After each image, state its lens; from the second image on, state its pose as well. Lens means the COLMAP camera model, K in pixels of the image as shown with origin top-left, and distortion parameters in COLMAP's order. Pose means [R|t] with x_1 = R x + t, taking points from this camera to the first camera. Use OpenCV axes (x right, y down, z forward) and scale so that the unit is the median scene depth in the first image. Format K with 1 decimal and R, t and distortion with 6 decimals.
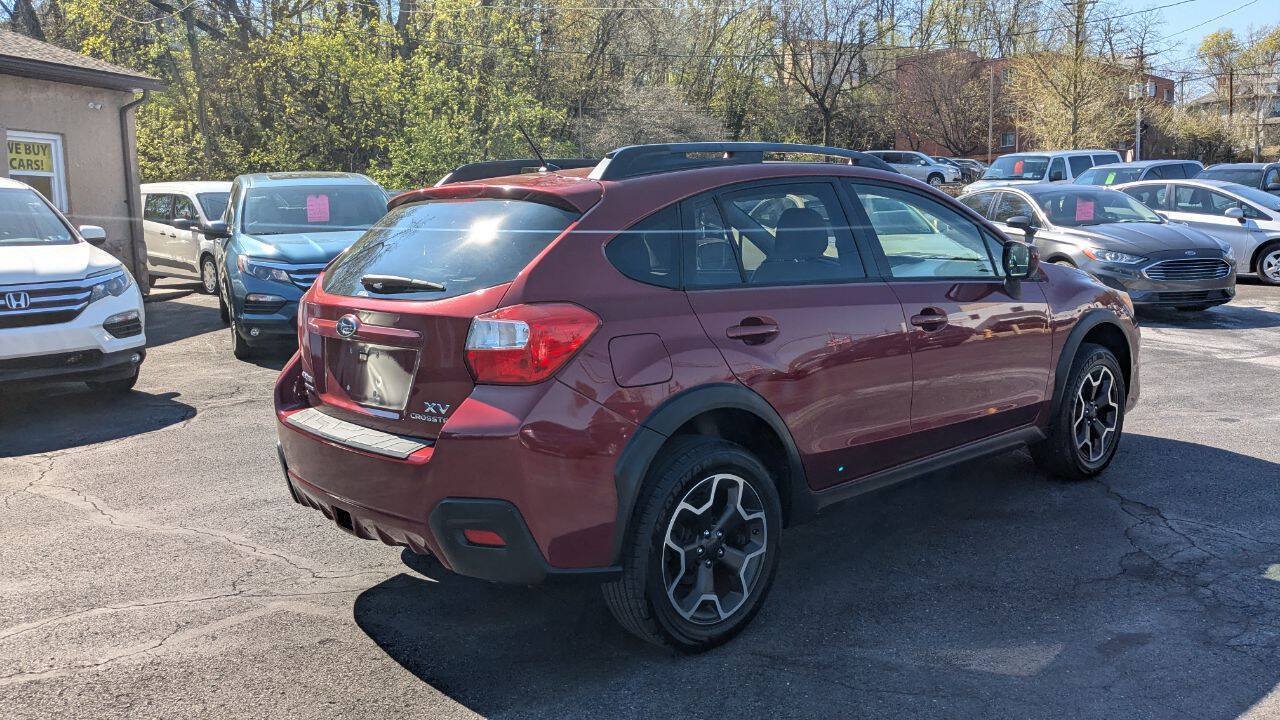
lens RADIAL K [[1007.6, 0, 684.0], [0, 1007.6, 351.4], [0, 0, 1]] dist [0.044469, -0.070014]
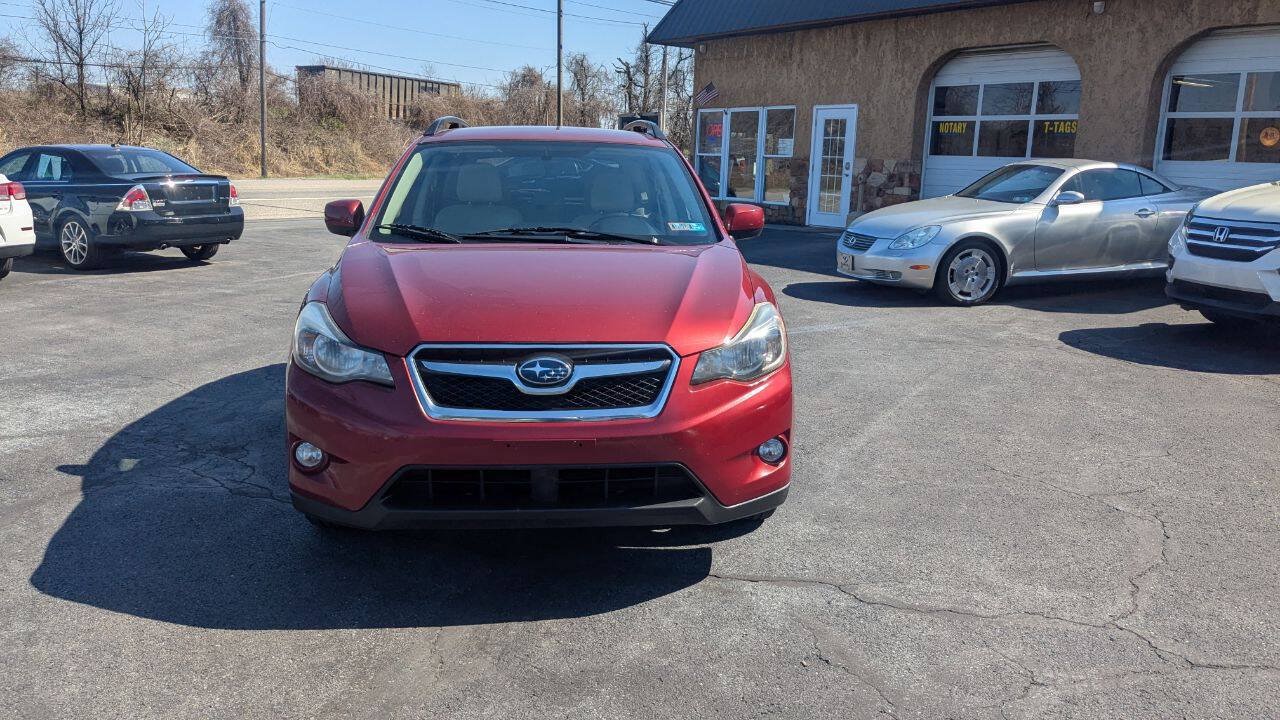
lens RADIAL K [[1010.6, 0, 627.6], [0, 1010.6, 361.1], [0, 0, 1]] dist [0.045036, -0.075728]
pose [[-0.630750, 0.168996, -0.757361, 0.602566], [-0.098448, 0.950683, 0.294124, -0.178590], [0.769716, 0.260079, -0.583006, 1.168736]]
